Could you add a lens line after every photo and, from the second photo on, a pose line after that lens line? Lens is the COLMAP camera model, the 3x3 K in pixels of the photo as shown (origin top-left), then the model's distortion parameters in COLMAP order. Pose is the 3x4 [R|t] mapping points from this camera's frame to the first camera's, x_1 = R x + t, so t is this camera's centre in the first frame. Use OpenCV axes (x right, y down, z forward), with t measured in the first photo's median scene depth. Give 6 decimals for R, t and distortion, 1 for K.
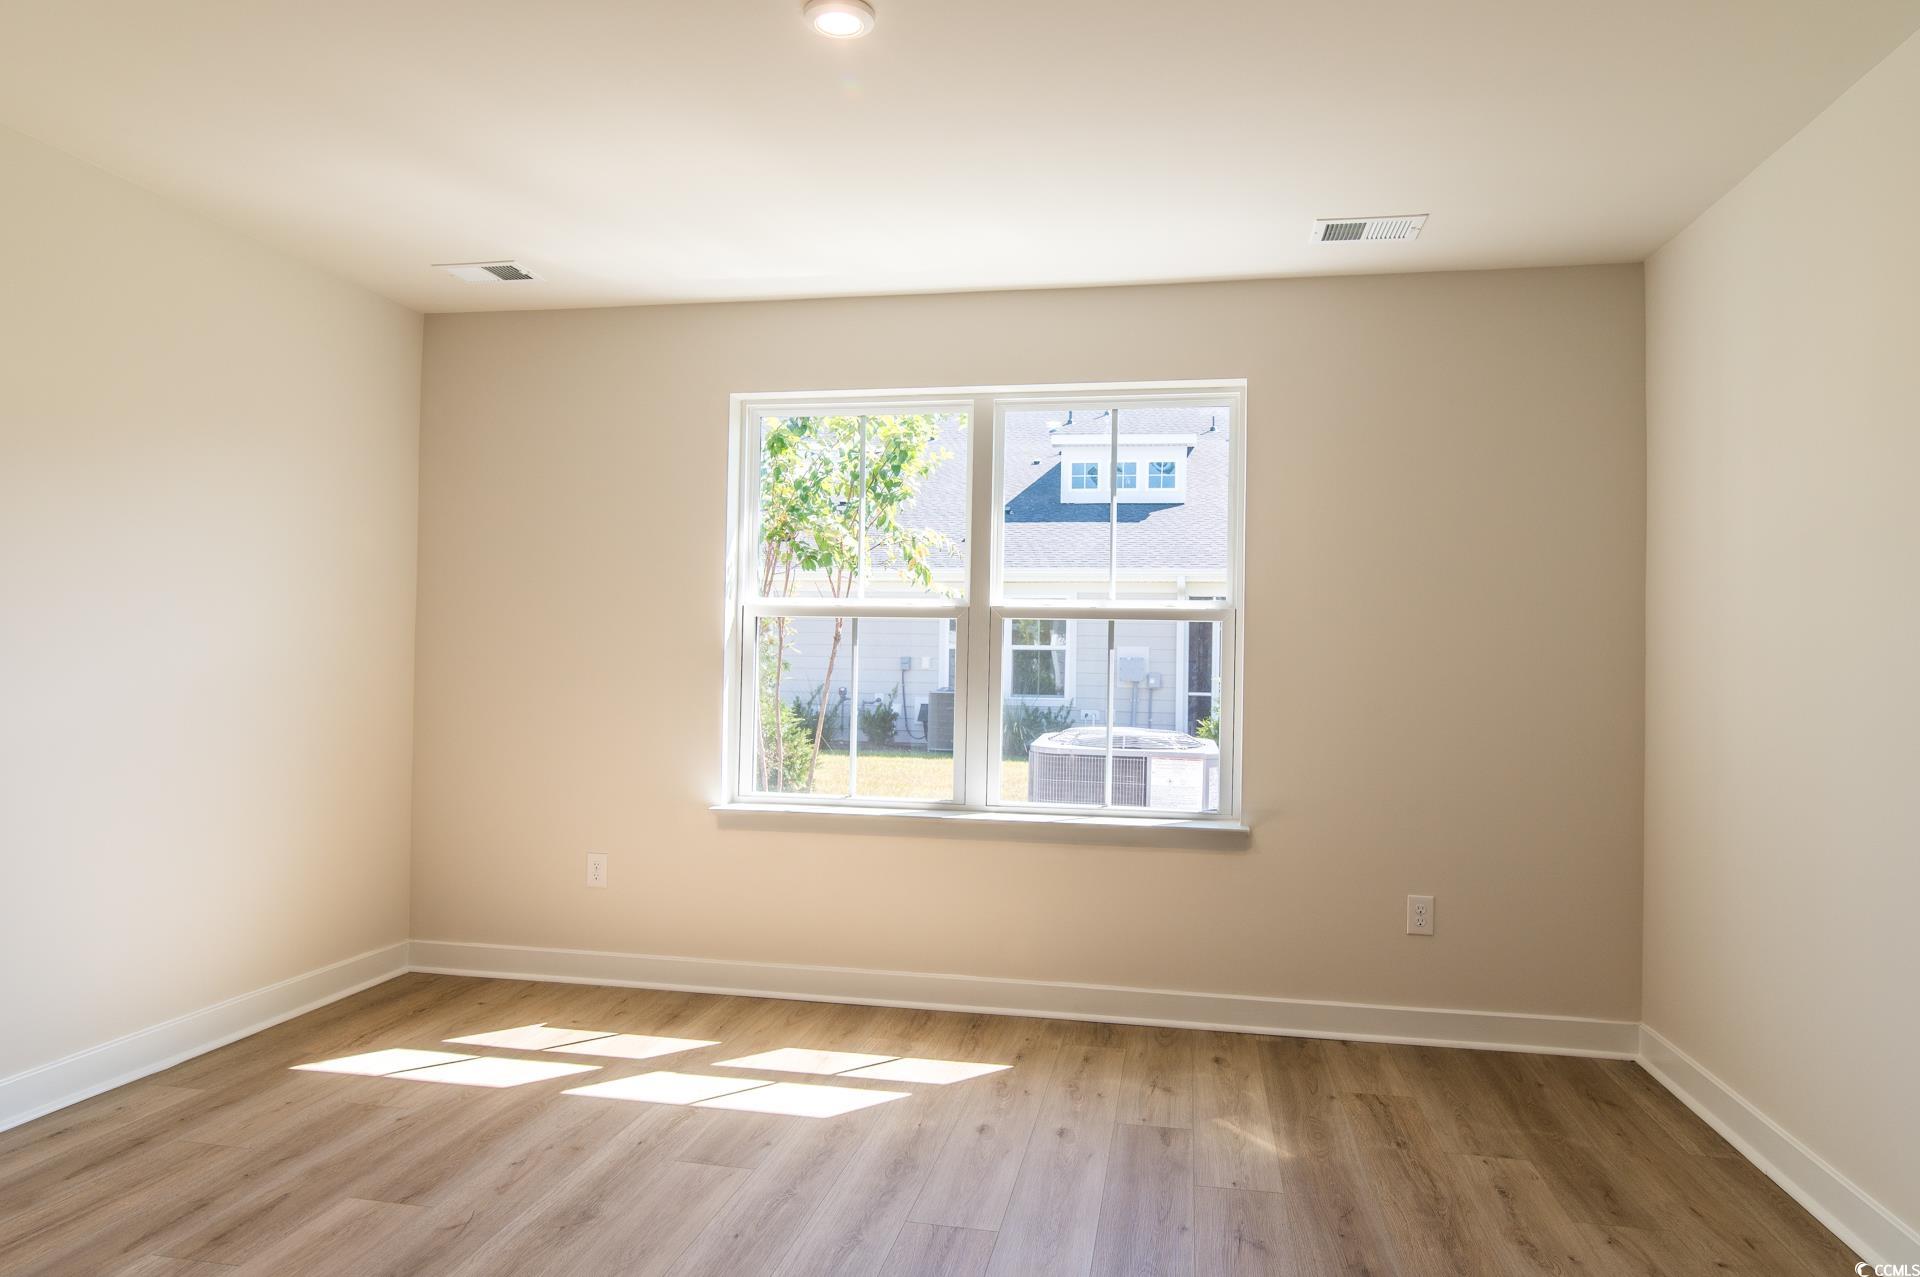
lens RADIAL K [[1233.9, 0, 921.5], [0, 1233.9, 630.3], [0, 0, 1]] dist [-0.008029, 0.000710]
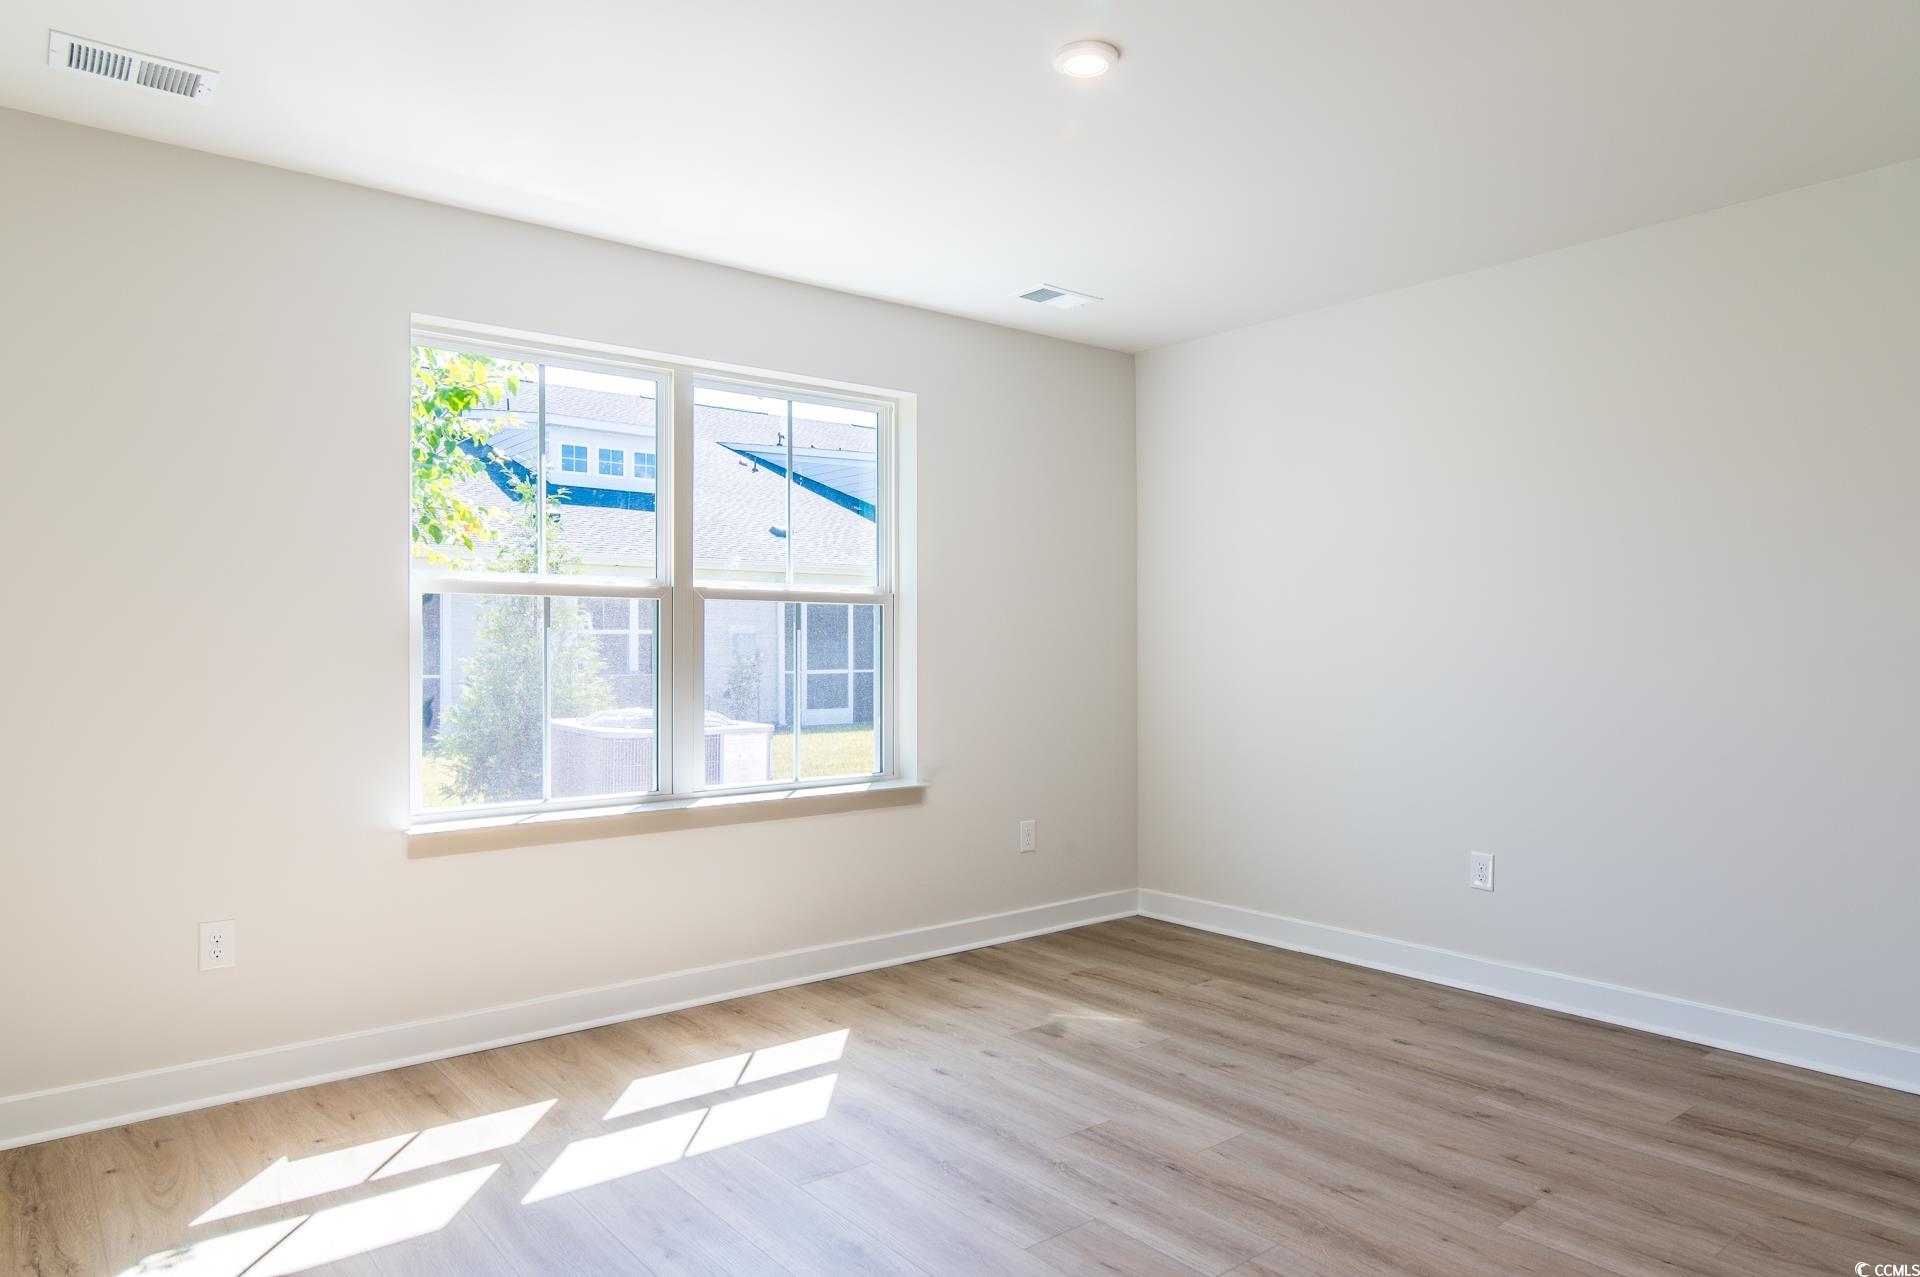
lens RADIAL K [[1190.0, 0, 960.0], [0, 1190.0, 638.5], [0, 0, 1]] dist [-0.005011, 0.001073]
pose [[0.635407, -0.008033, 0.772136, -0.601063], [0.001507, 0.999957, 0.009163, 0.013964], [-0.772176, -0.004659, 0.635391, 0.269894]]
